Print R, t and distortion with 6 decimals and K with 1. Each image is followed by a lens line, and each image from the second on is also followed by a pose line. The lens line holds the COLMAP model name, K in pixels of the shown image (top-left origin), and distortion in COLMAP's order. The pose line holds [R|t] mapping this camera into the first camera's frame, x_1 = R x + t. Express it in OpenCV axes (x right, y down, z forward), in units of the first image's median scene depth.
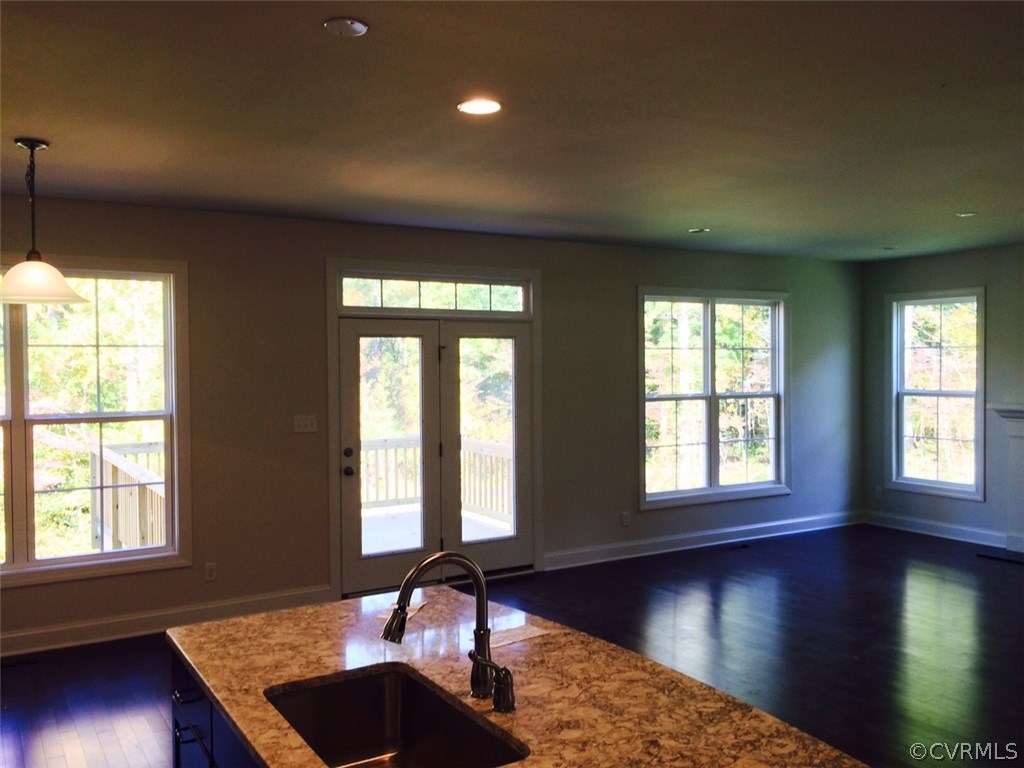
lens RADIAL K [[885.7, 0, 509.0], [0, 885.7, 380.3], [0, 0, 1]] dist [0.091087, -0.135156]
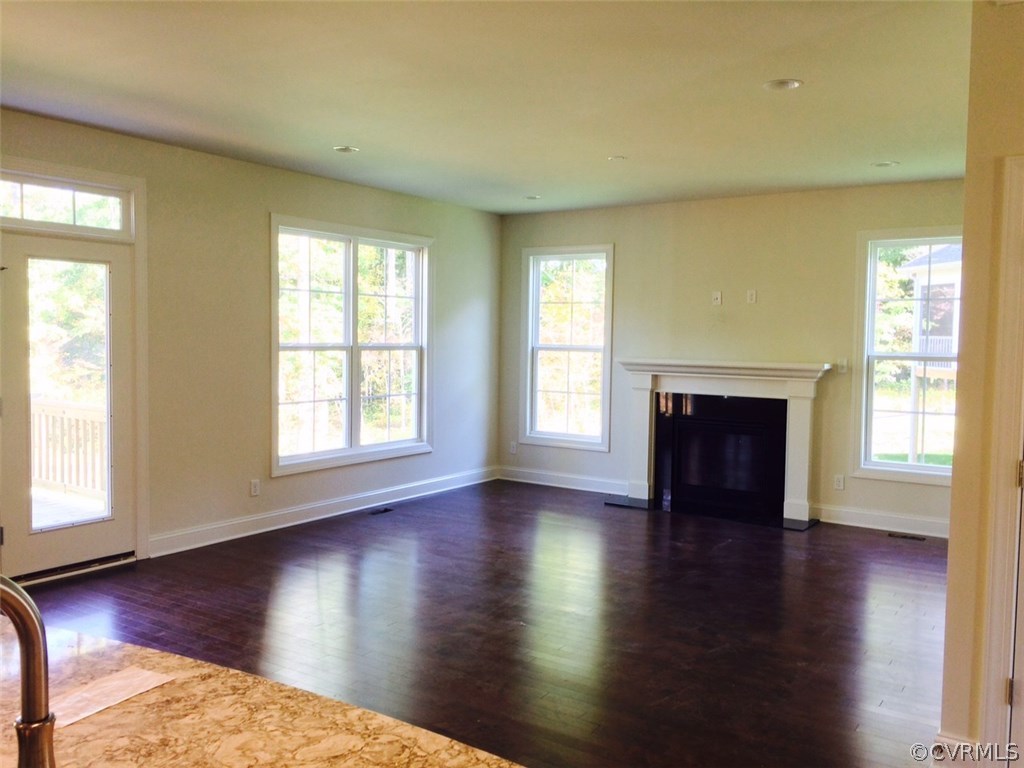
lens RADIAL K [[885.7, 0, 509.0], [0, 885.7, 380.3], [0, 0, 1]] dist [0.091087, -0.135156]
pose [[0.910898, -0.000477, 0.412632, 0.000639], [-0.014500, 0.999345, 0.033165, 0.019522], [-0.412378, -0.036193, 0.910294, 0.115812]]
